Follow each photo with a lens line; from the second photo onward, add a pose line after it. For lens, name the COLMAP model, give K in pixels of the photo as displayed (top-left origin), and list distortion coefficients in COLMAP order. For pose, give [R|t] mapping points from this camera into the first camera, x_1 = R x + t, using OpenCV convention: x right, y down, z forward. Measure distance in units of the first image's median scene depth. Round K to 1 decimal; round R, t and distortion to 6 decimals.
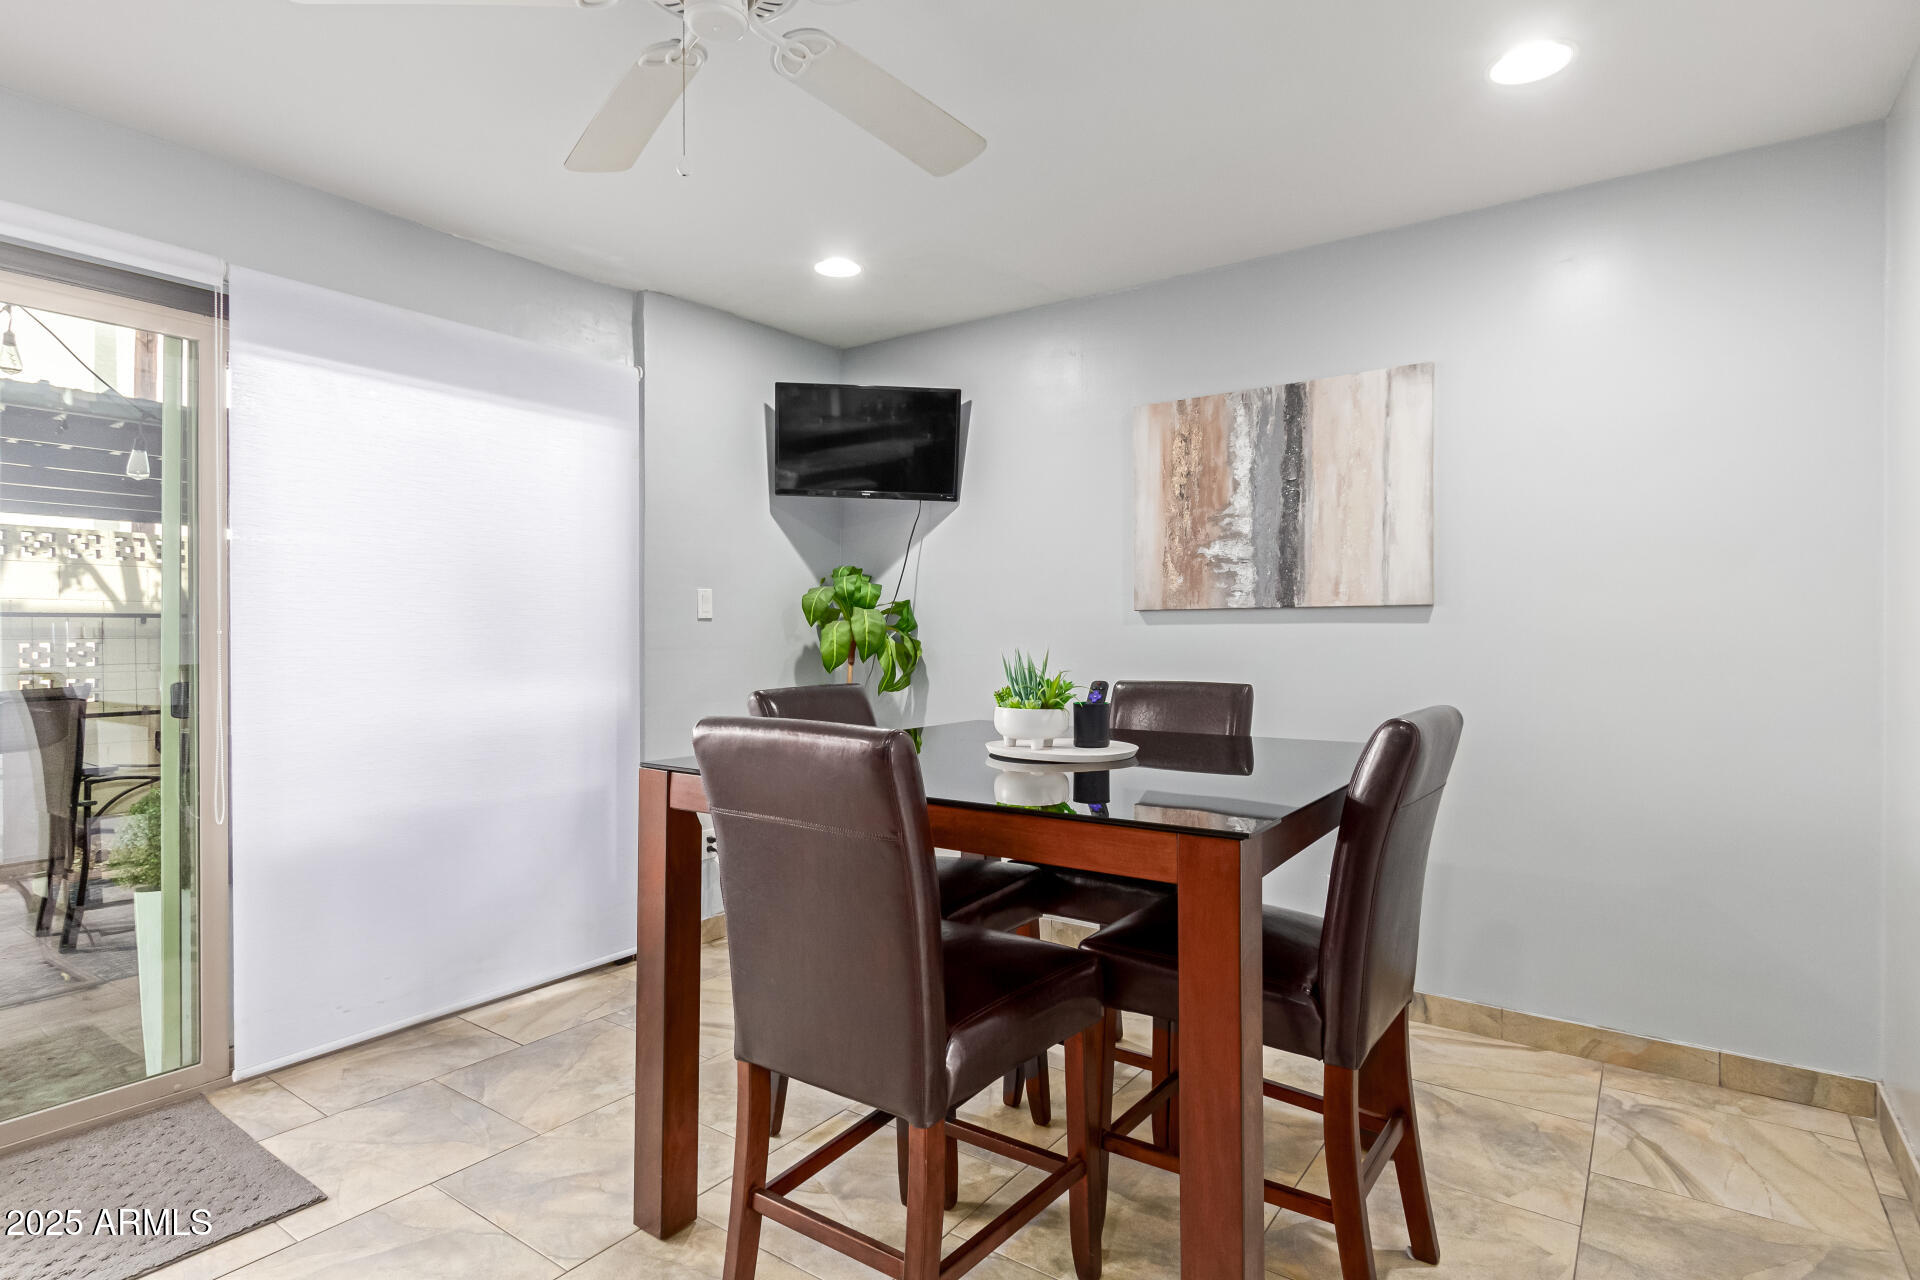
lens RADIAL K [[993.1, 0, 960.0], [0, 993.1, 640.0], [0, 0, 1]] dist [0.003542, -0.000029]
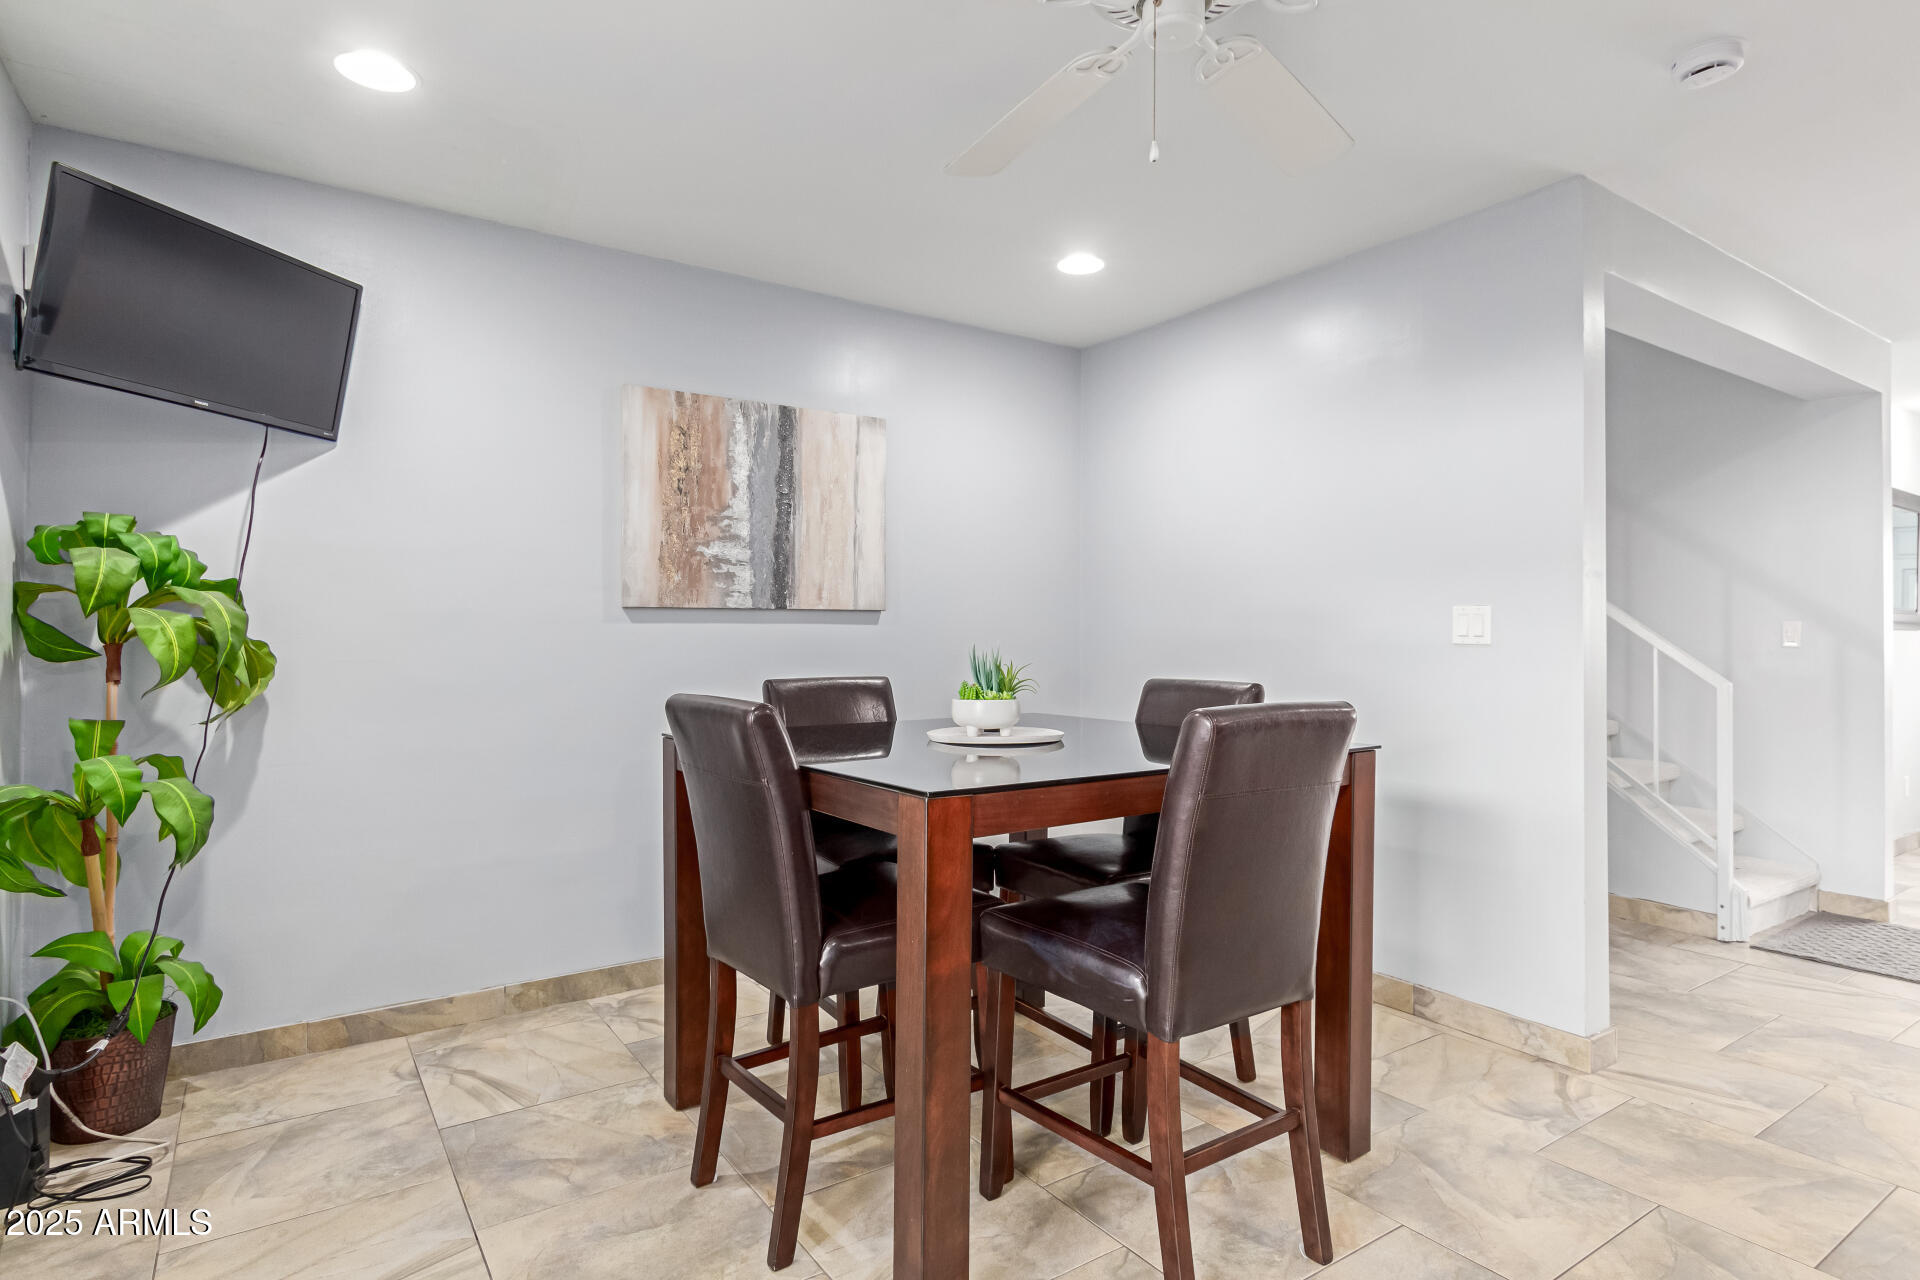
lens RADIAL K [[1002.5, 0, 957.8], [0, 1002.5, 645.9], [0, 0, 1]] dist [-0.000335, -0.000105]
pose [[0.352228, -0.007200, 0.935887, -0.619902], [0.007346, 0.999961, 0.004928, 0.003787], [-0.935885, 0.005140, 0.352267, 0.417611]]
